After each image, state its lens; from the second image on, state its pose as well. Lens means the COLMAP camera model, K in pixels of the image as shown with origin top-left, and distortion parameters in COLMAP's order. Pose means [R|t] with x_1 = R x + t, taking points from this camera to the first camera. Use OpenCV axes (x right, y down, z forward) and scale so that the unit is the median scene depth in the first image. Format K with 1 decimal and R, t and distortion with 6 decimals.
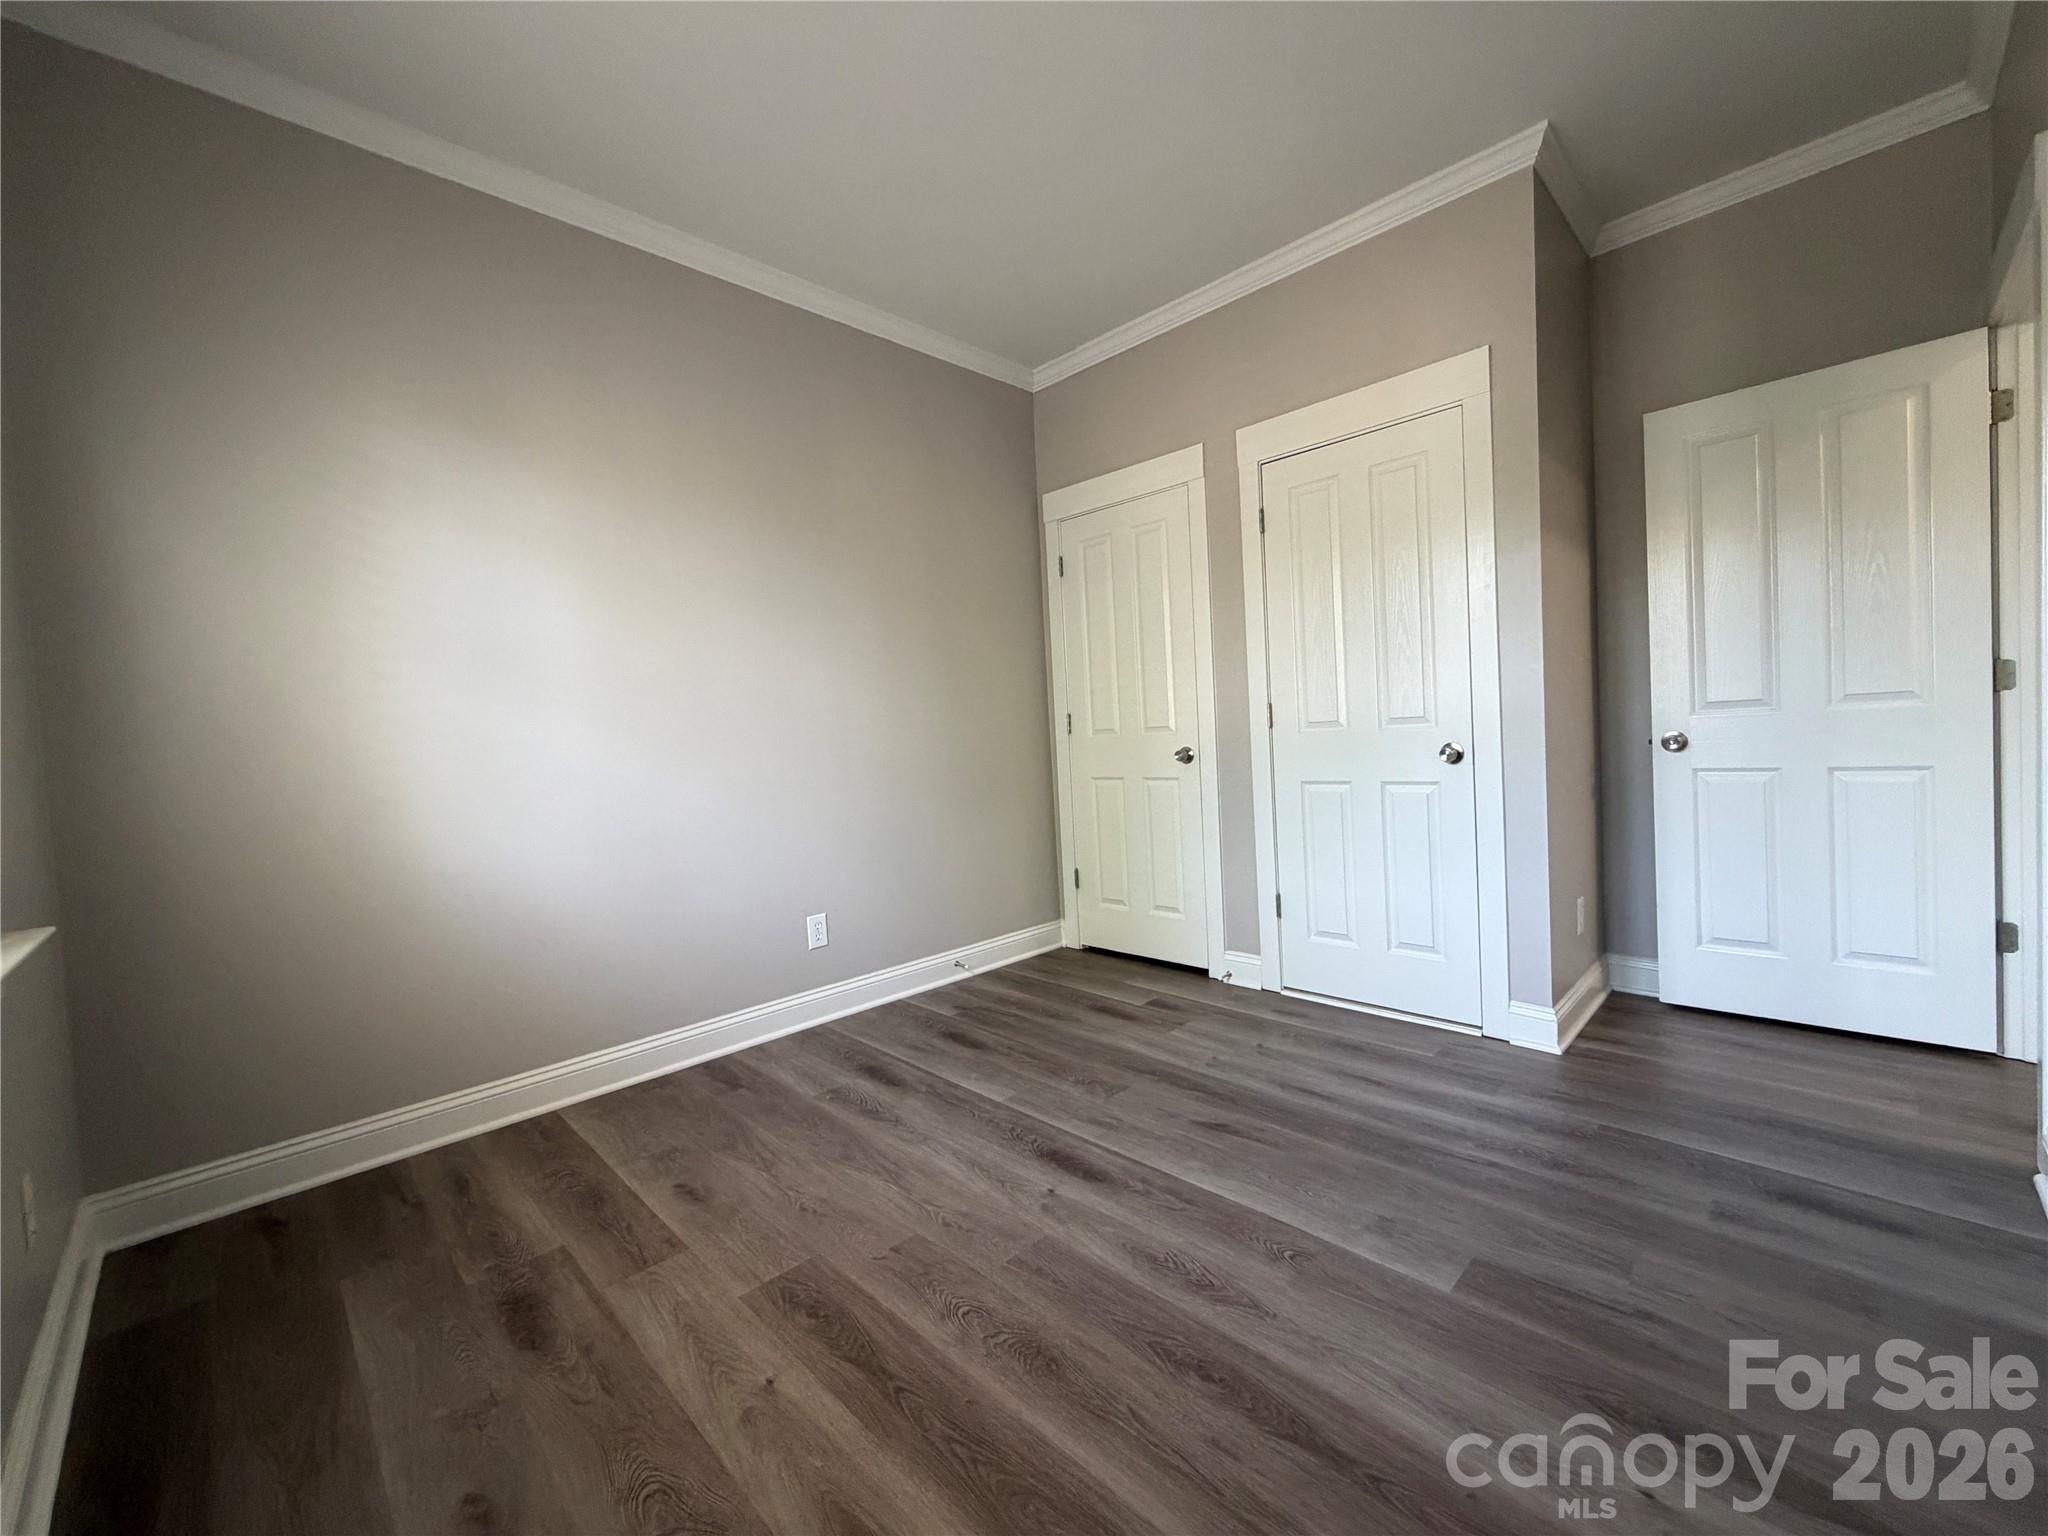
lens RADIAL K [[818.0, 0, 1037.6], [0, 818.0, 760.8], [0, 0, 1]] dist [0.000739, 0.000297]
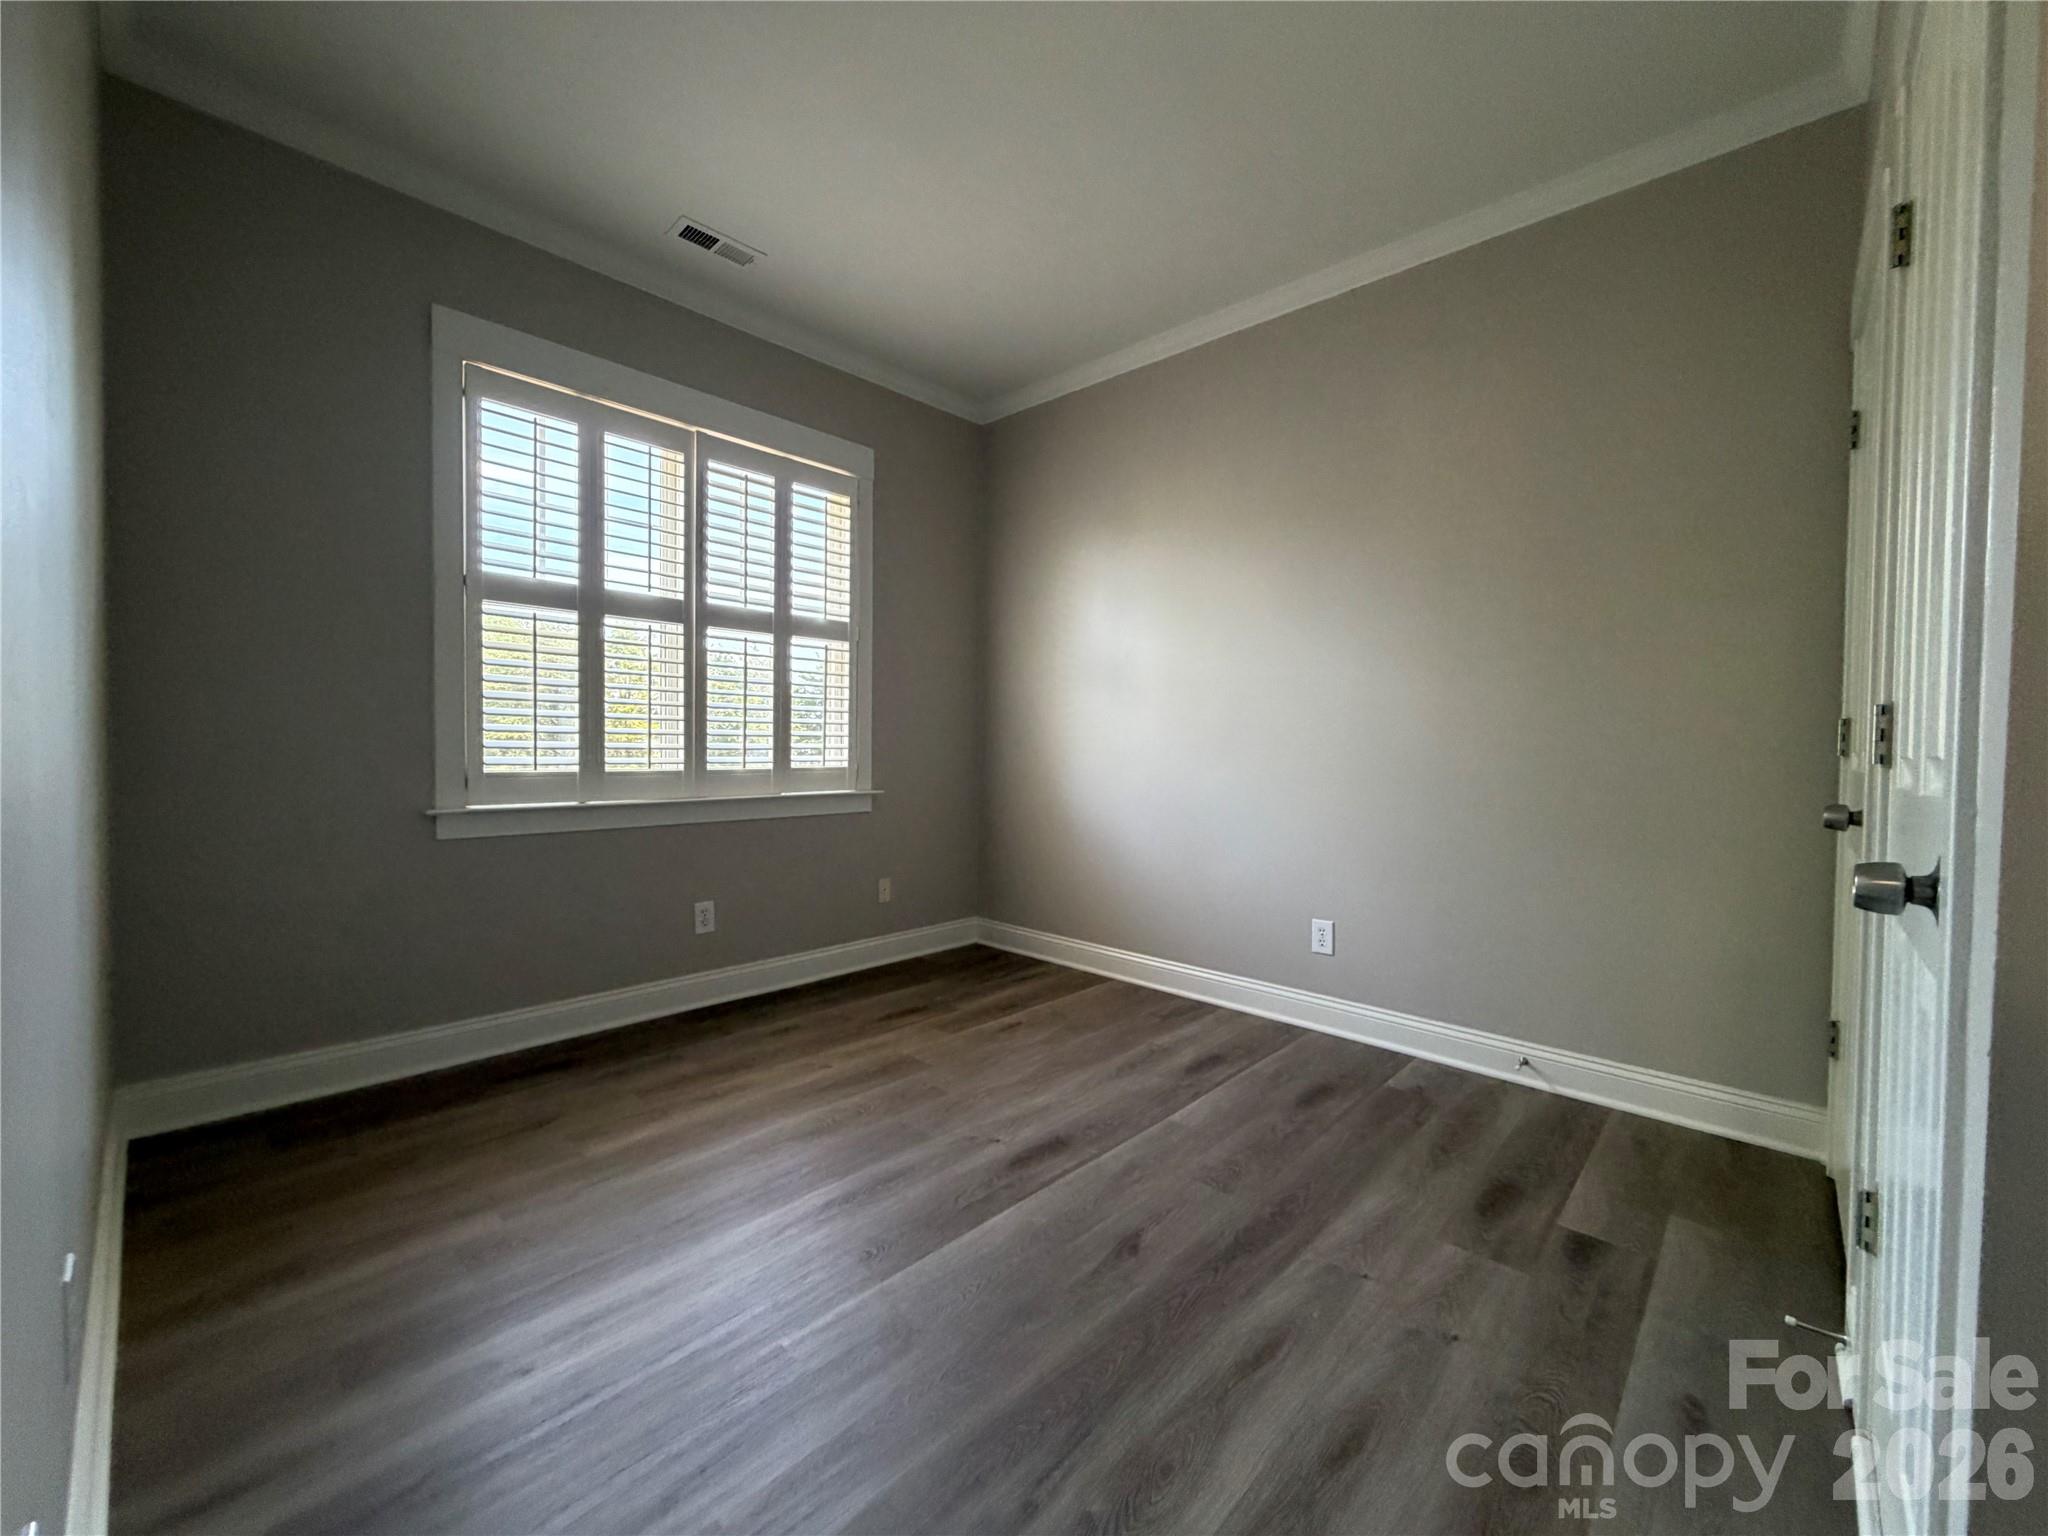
lens RADIAL K [[818.0, 0, 991.5], [0, 818.0, 766.9], [0, 0, 1]] dist [0.000739, 0.000297]
pose [[0.004853, 0.074803, -0.997186, 0.837975], [-0.048445, 0.996045, 0.074482, -0.055142], [0.998814, 0.047947, 0.008458, 0.725004]]
